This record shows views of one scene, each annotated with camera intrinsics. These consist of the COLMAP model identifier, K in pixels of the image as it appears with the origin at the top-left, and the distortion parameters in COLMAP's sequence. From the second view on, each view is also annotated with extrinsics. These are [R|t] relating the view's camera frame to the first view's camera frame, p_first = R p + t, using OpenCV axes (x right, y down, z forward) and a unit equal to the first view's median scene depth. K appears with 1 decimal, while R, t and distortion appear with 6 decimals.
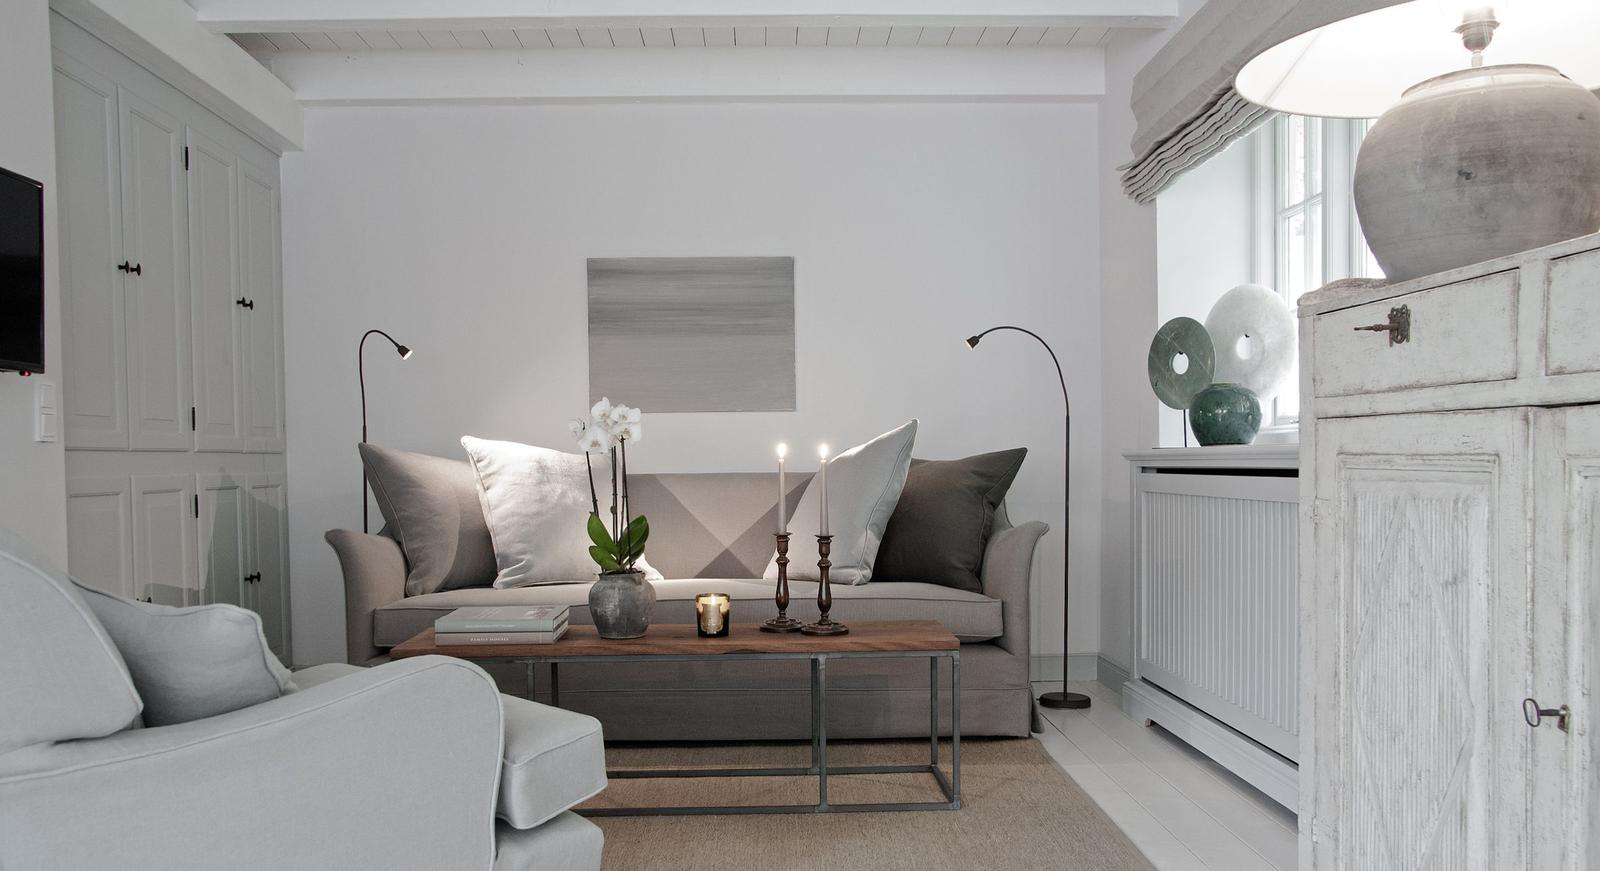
lens RADIAL K [[1333.6, 0, 792.9], [0, 1333.6, 526.6], [0, 0, 1]] dist [-0.010656, -0.006980]
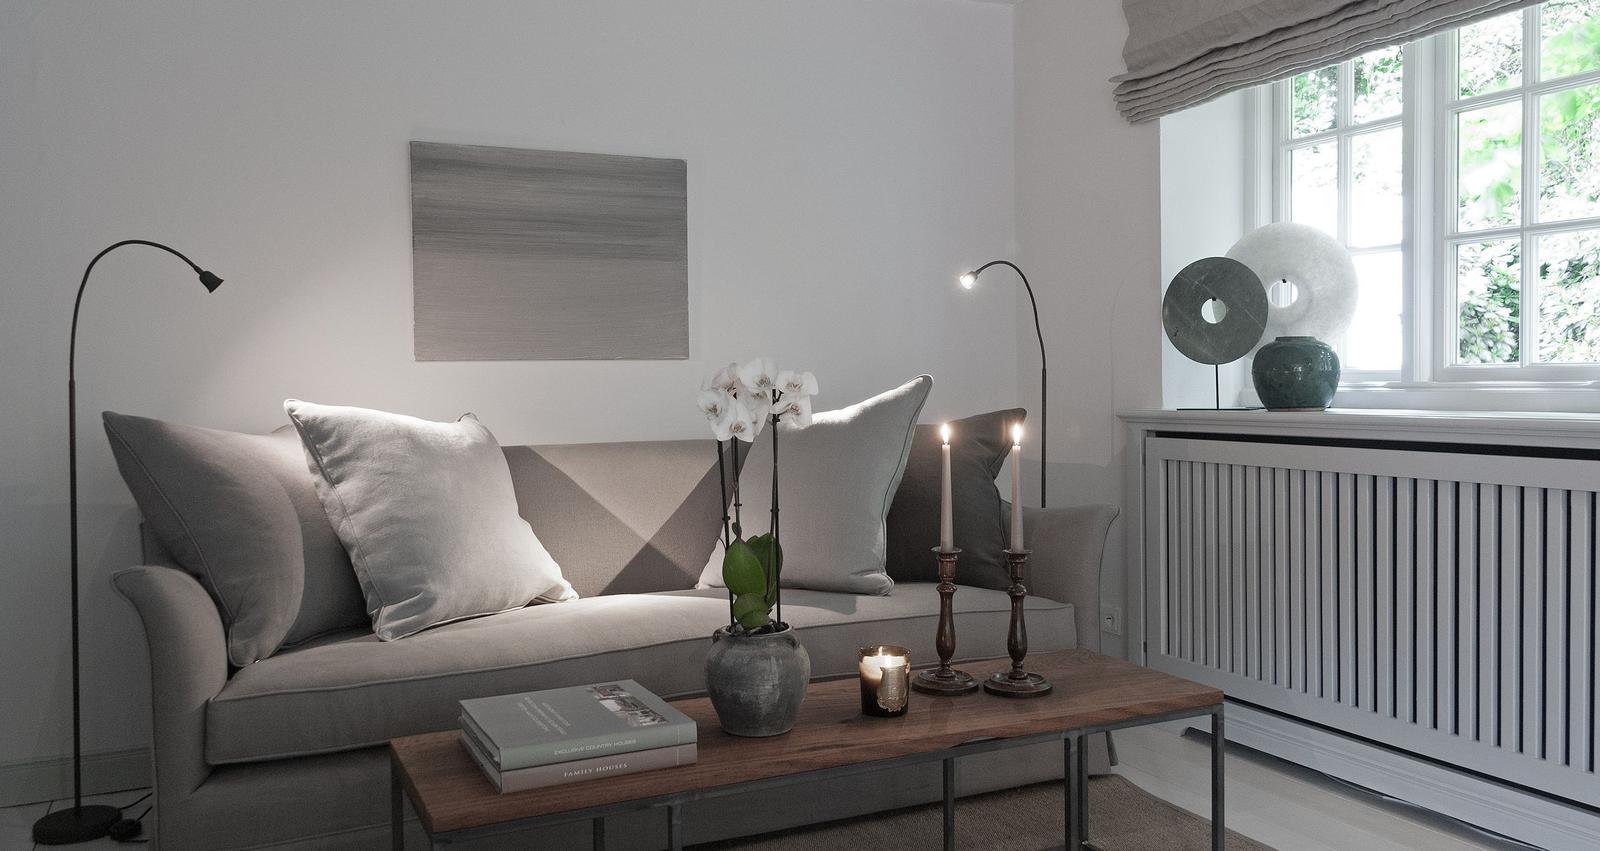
lens RADIAL K [[1280.8, 0, 800.0], [0, 1280.8, 425.5], [0, 0, 1]] dist [0.027582, -0.003372]
pose [[0.912354, -0.016149, 0.409083, -0.283415], [0.023899, 0.999619, -0.013840, -0.042076], [-0.408704, 0.022403, 0.912392, 0.342479]]
